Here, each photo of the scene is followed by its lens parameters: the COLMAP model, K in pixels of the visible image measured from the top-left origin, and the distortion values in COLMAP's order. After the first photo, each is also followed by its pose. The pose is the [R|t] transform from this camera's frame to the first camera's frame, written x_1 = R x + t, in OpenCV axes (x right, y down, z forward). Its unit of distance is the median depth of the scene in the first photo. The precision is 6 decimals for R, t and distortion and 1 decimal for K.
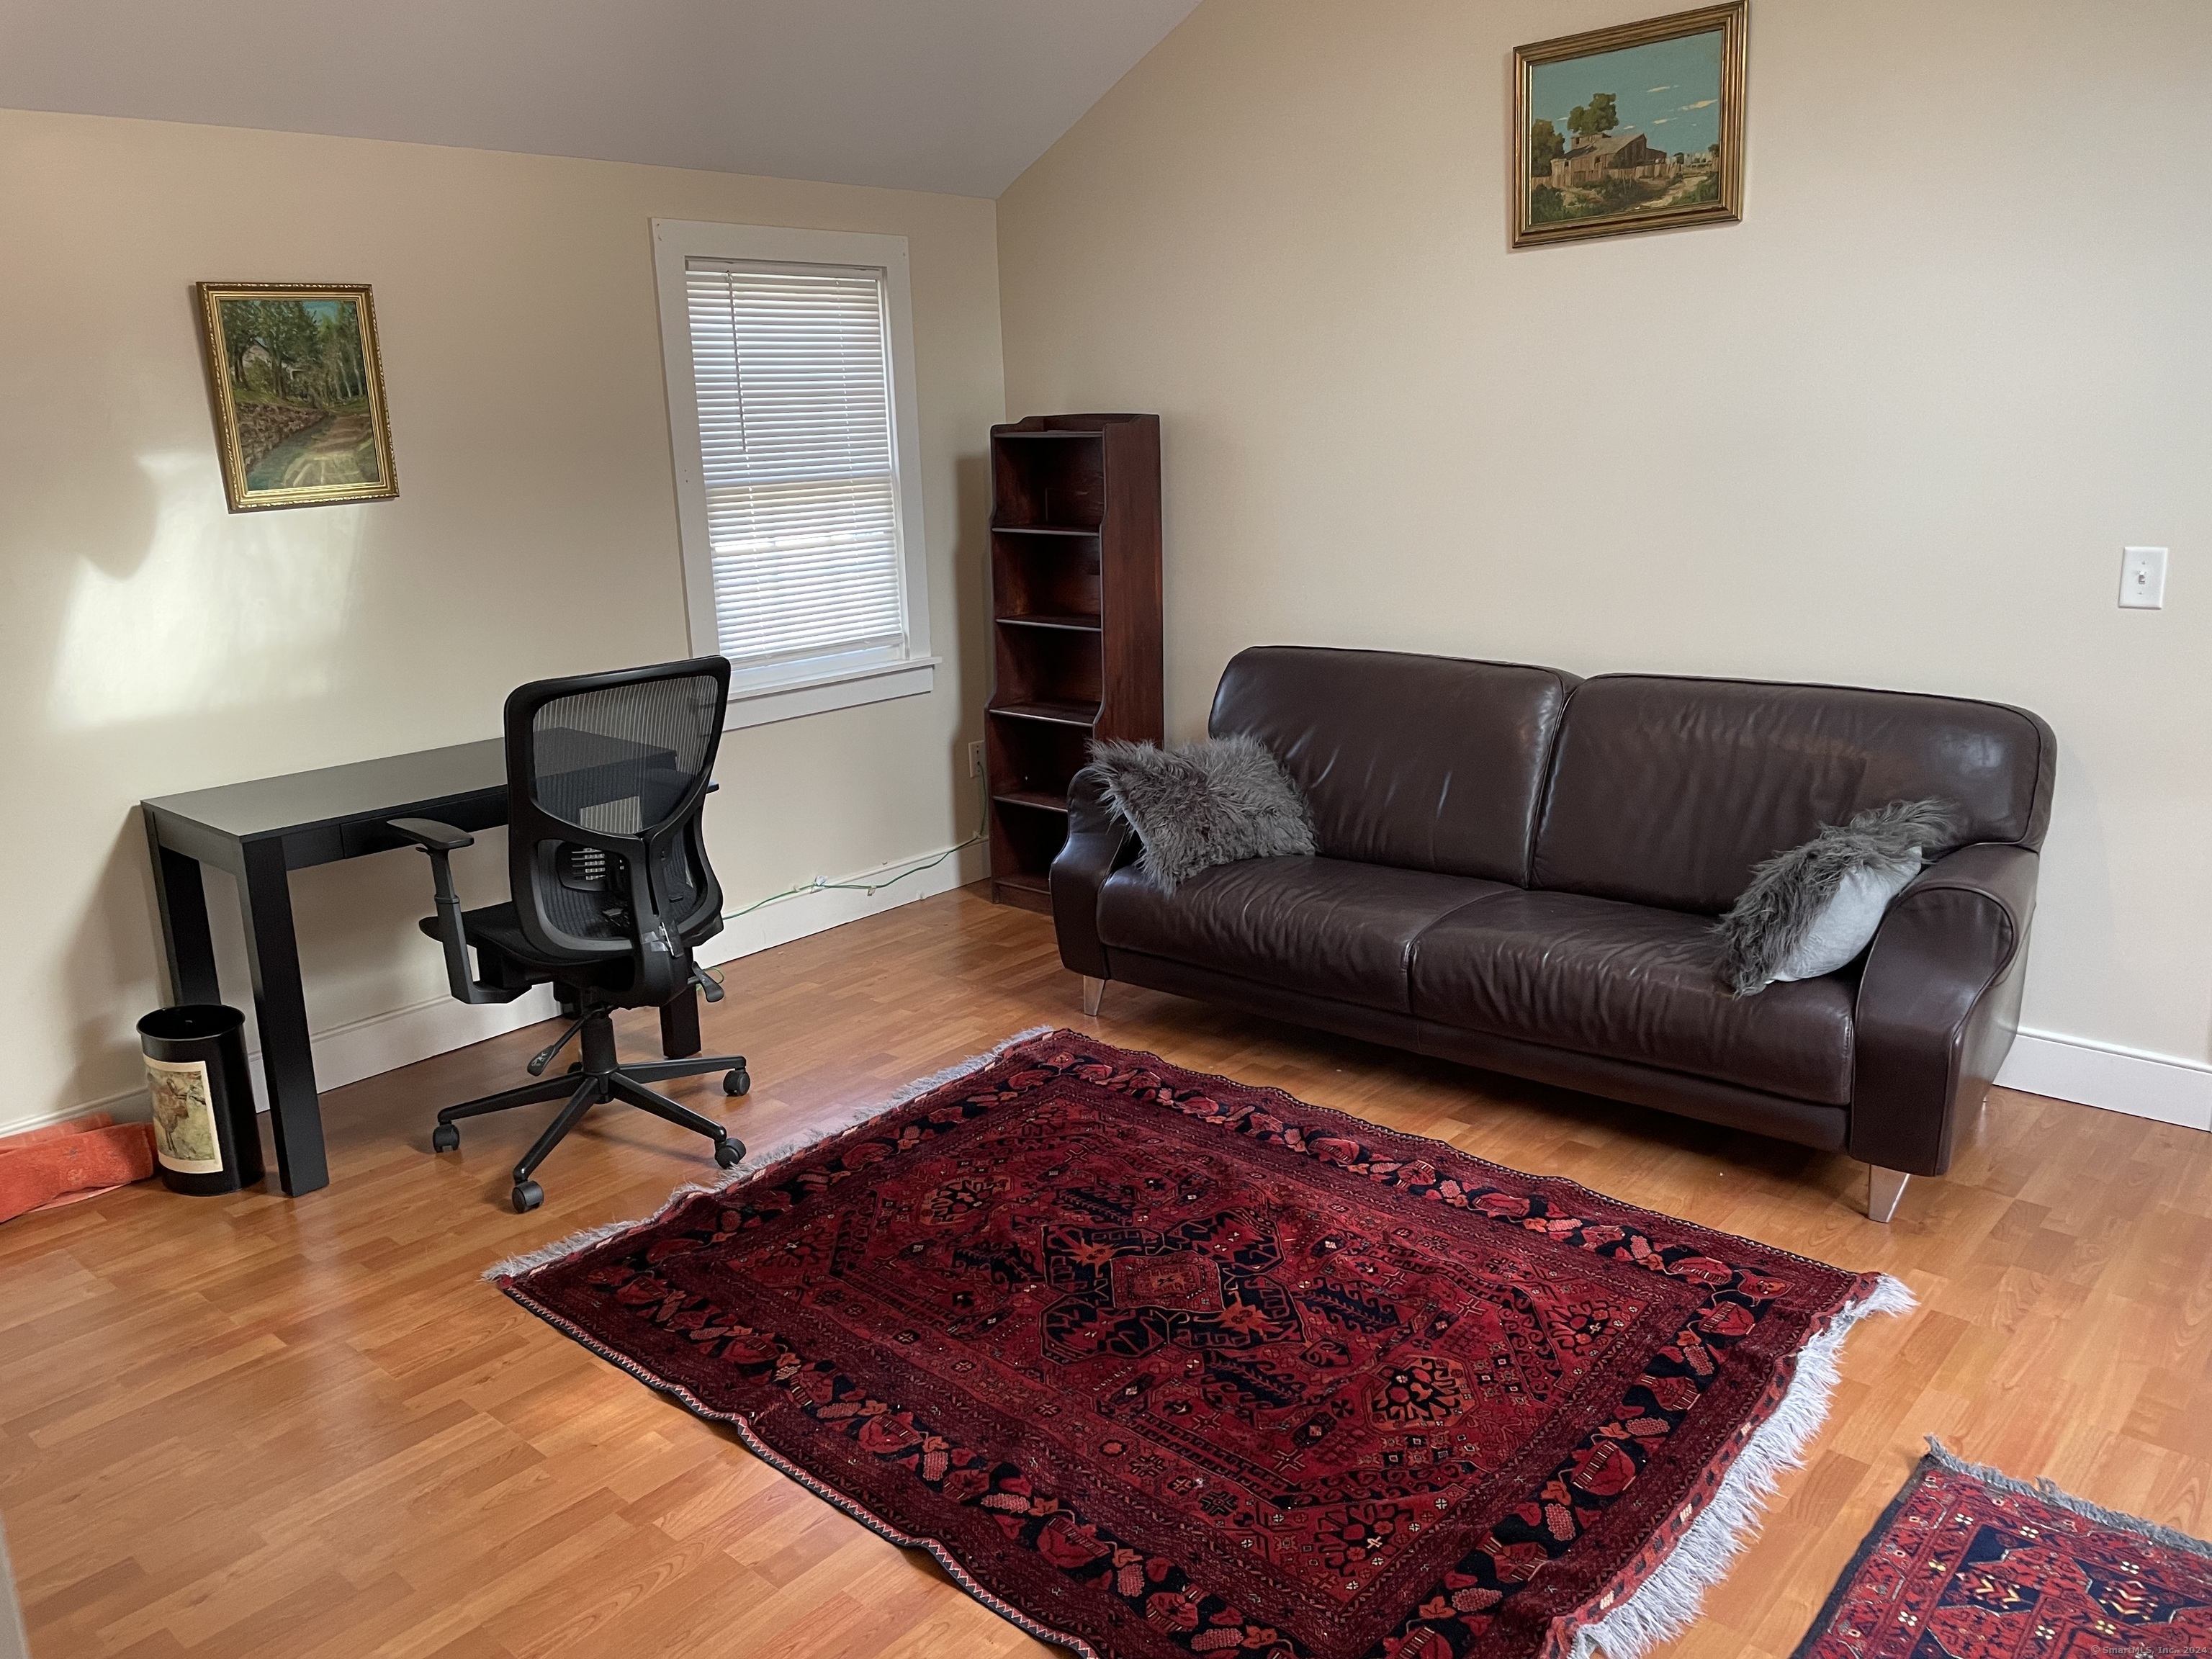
lens RADIAL K [[1668.9, 0, 1100.1], [0, 1668.9, 830.2], [0, 0, 1]] dist [0.078739, -0.095959]
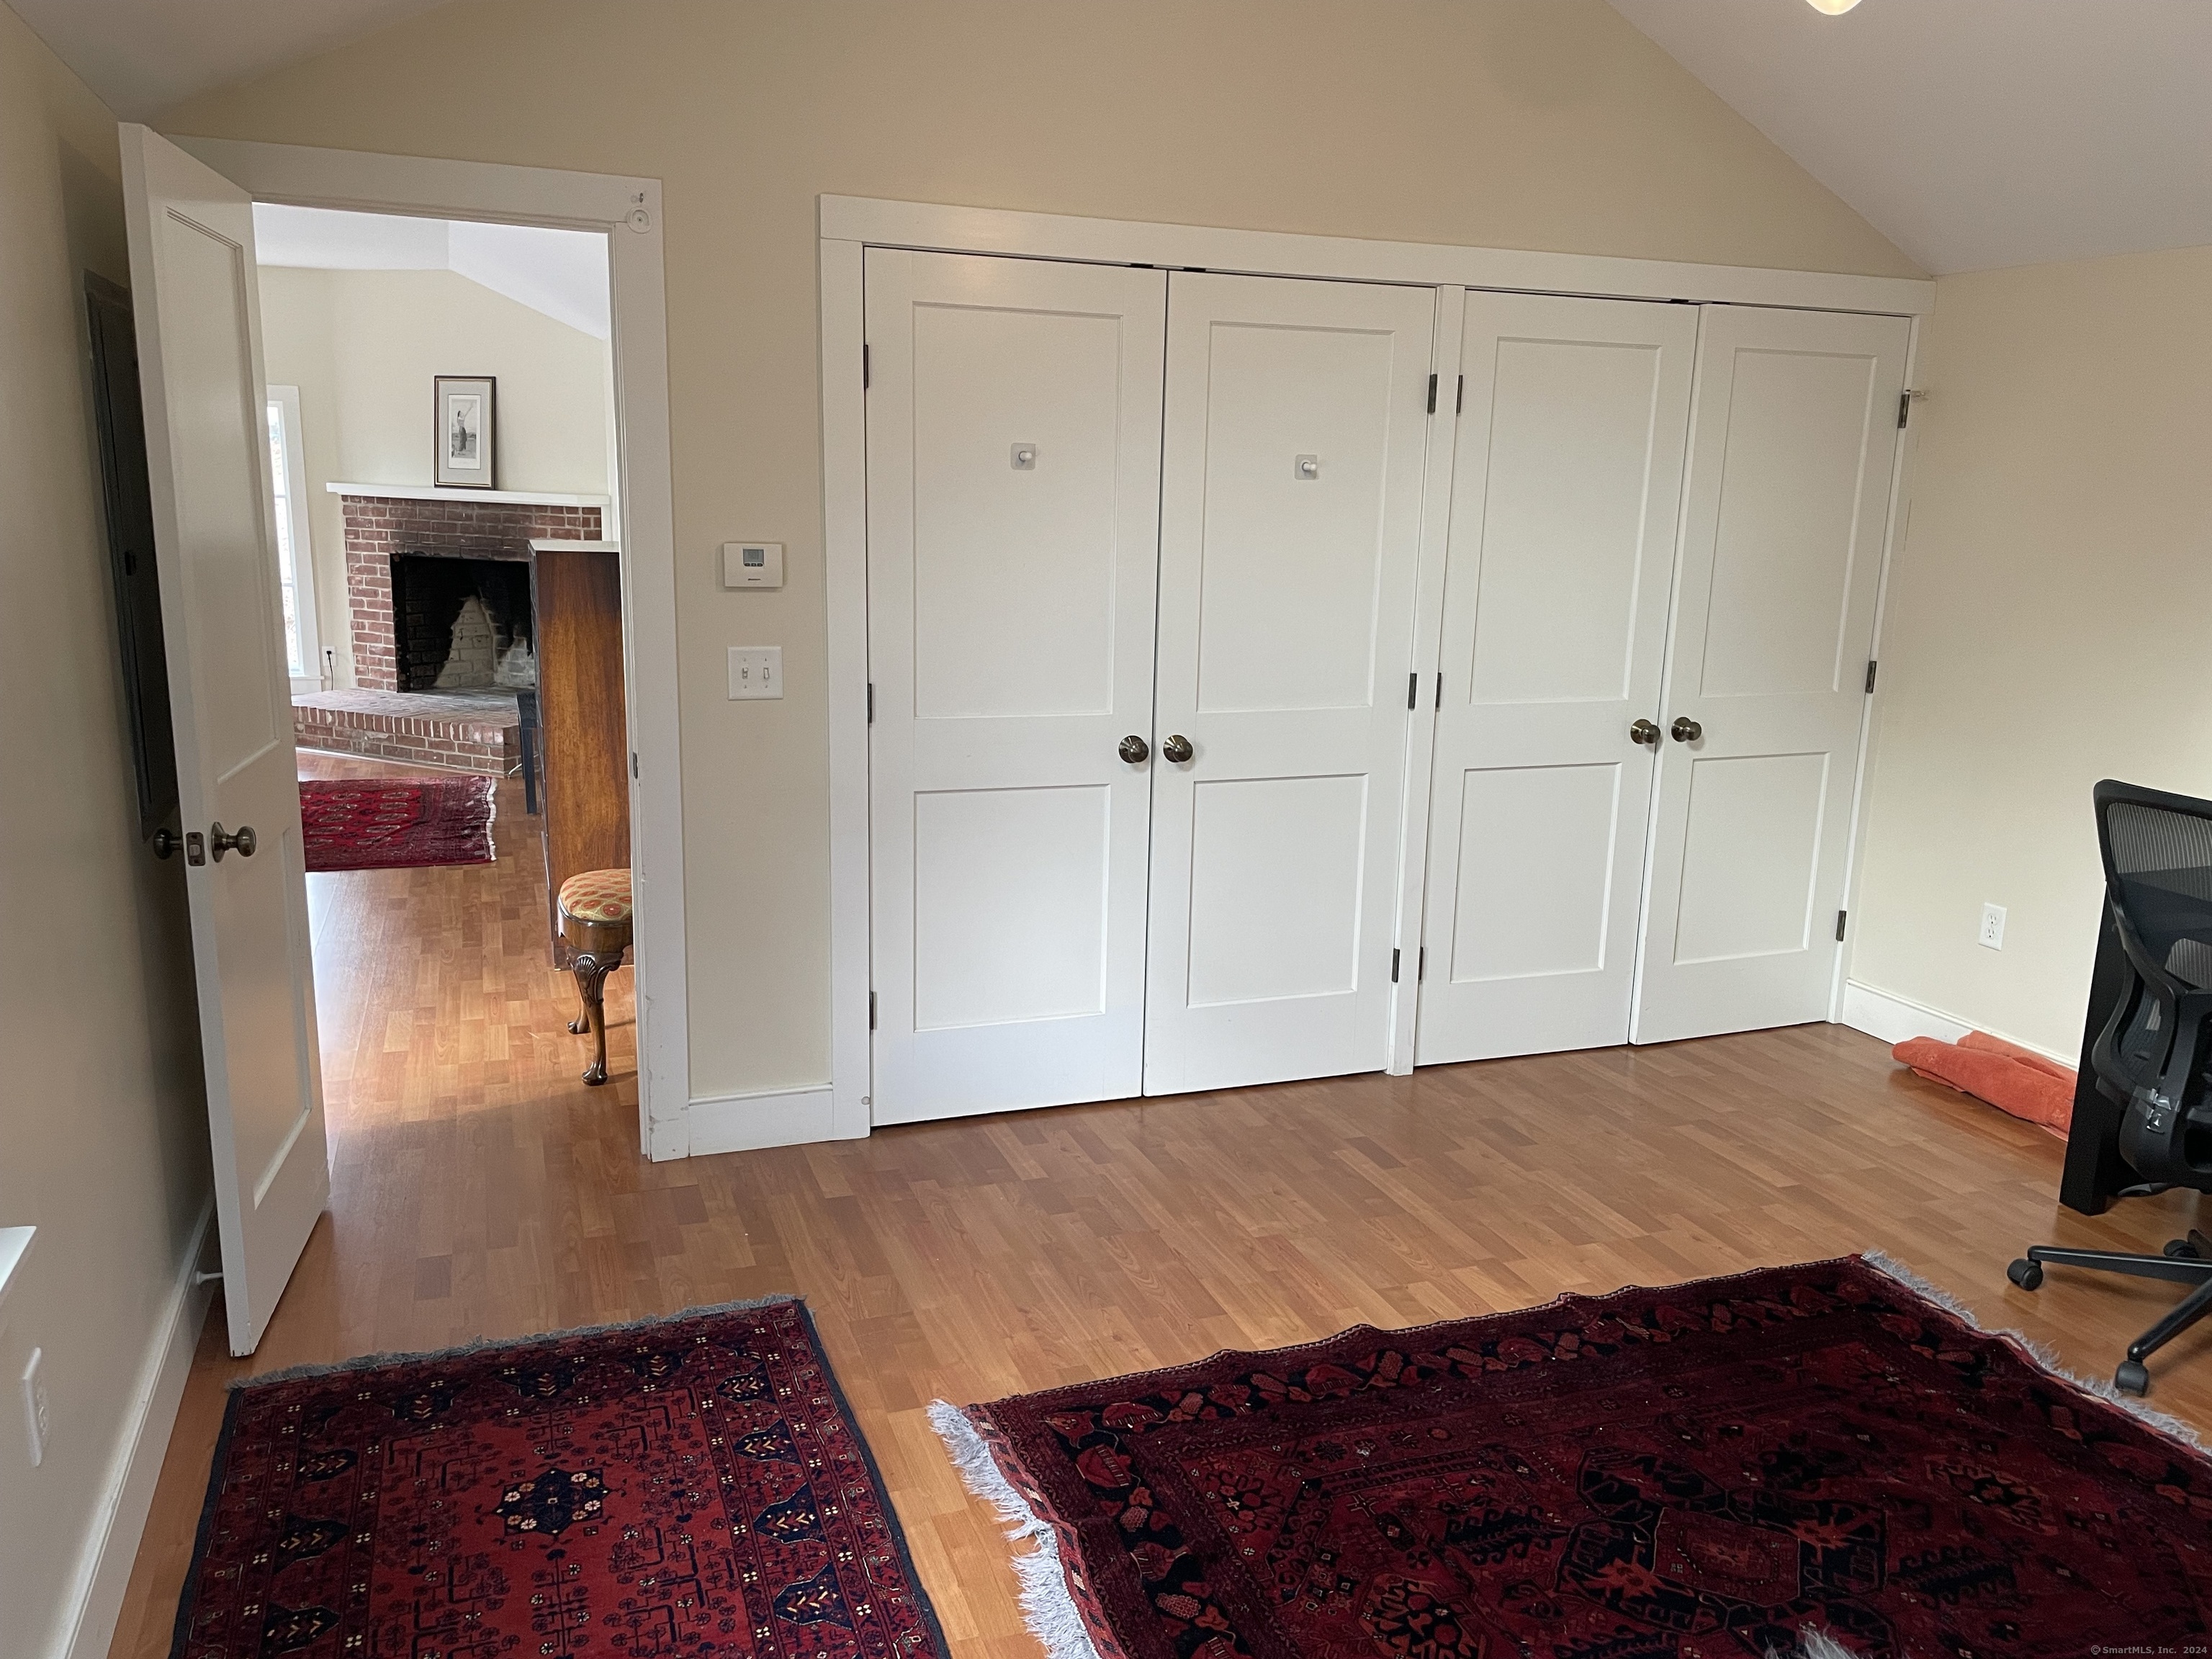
lens RADIAL K [[1668.9, 0, 1112.8], [0, 1668.9, 826.0], [0, 0, 1]] dist [0.078739, -0.095959]
pose [[-0.472019, 0.196829, -0.859335, 0.862785], [-0.229402, 0.913755, 0.335300, -0.286221], [0.851218, 0.355401, -0.386157, 0.954535]]
